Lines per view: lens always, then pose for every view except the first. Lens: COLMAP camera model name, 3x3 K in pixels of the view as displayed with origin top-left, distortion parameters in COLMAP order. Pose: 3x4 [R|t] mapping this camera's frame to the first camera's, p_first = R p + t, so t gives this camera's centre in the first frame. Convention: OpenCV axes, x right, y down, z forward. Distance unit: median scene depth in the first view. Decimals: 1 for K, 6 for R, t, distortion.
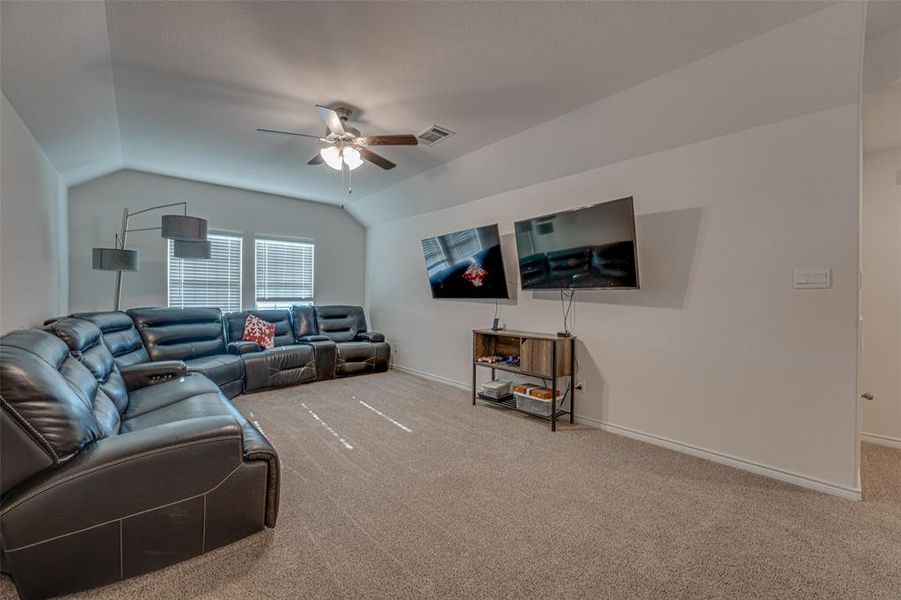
lens RADIAL K [[366.5, 0, 452.4], [0, 366.5, 302.0], [0, 0, 1]] dist [-0.024392, 0.000508]
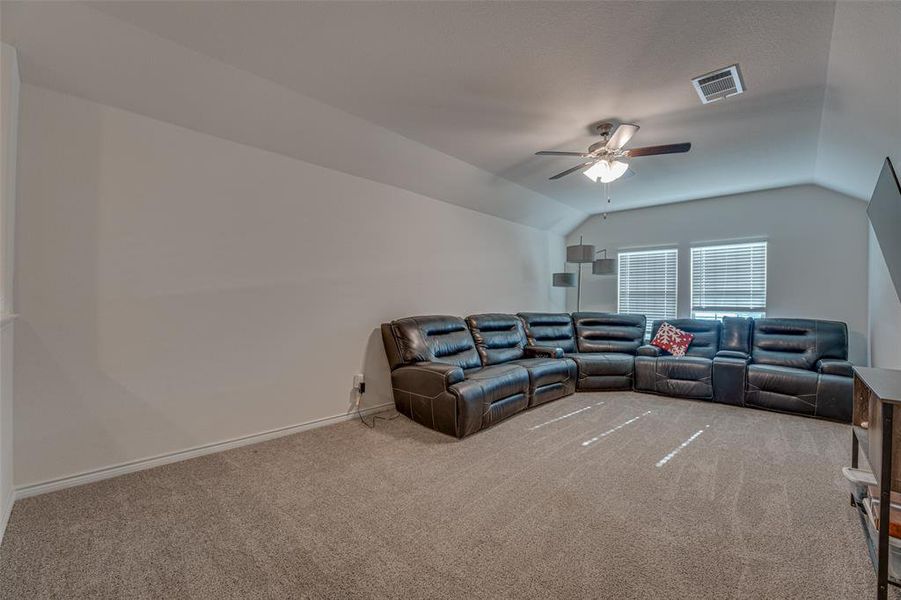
lens RADIAL K [[366.5, 0, 452.4], [0, 366.5, 302.0], [0, 0, 1]] dist [-0.024392, 0.000508]
pose [[0.087561, -0.006705, -0.996137, 0.429687], [-0.028565, 0.999549, -0.009239, 0.003393], [0.995750, 0.029264, 0.087330, 0.292093]]
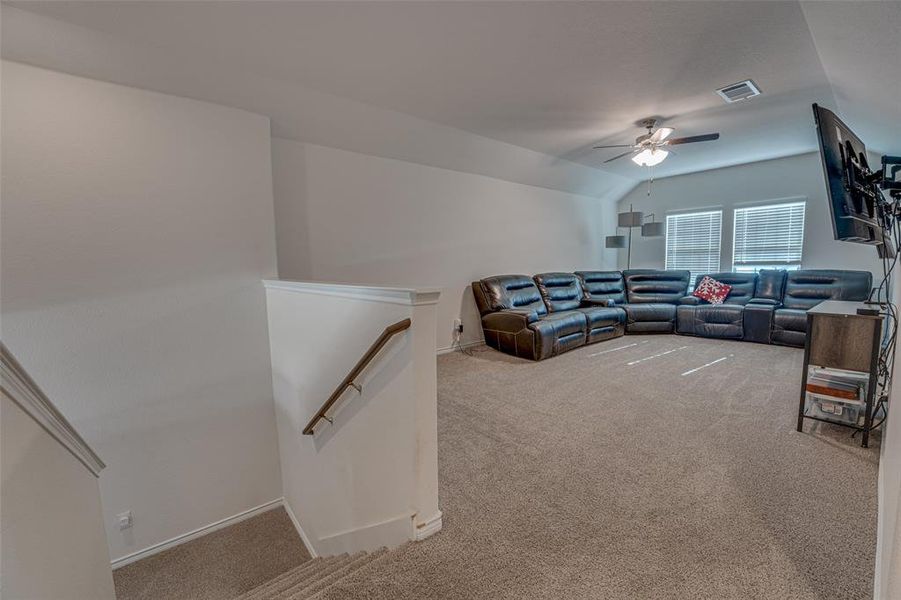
lens RADIAL K [[366.5, 0, 452.4], [0, 366.5, 302.0], [0, 0, 1]] dist [-0.024392, 0.000508]
pose [[-0.037284, 0.090935, -0.995159, 0.676159], [0.002484, 0.995856, 0.090905, 0.008622], [0.999302, 0.000918, -0.037355, 0.196017]]
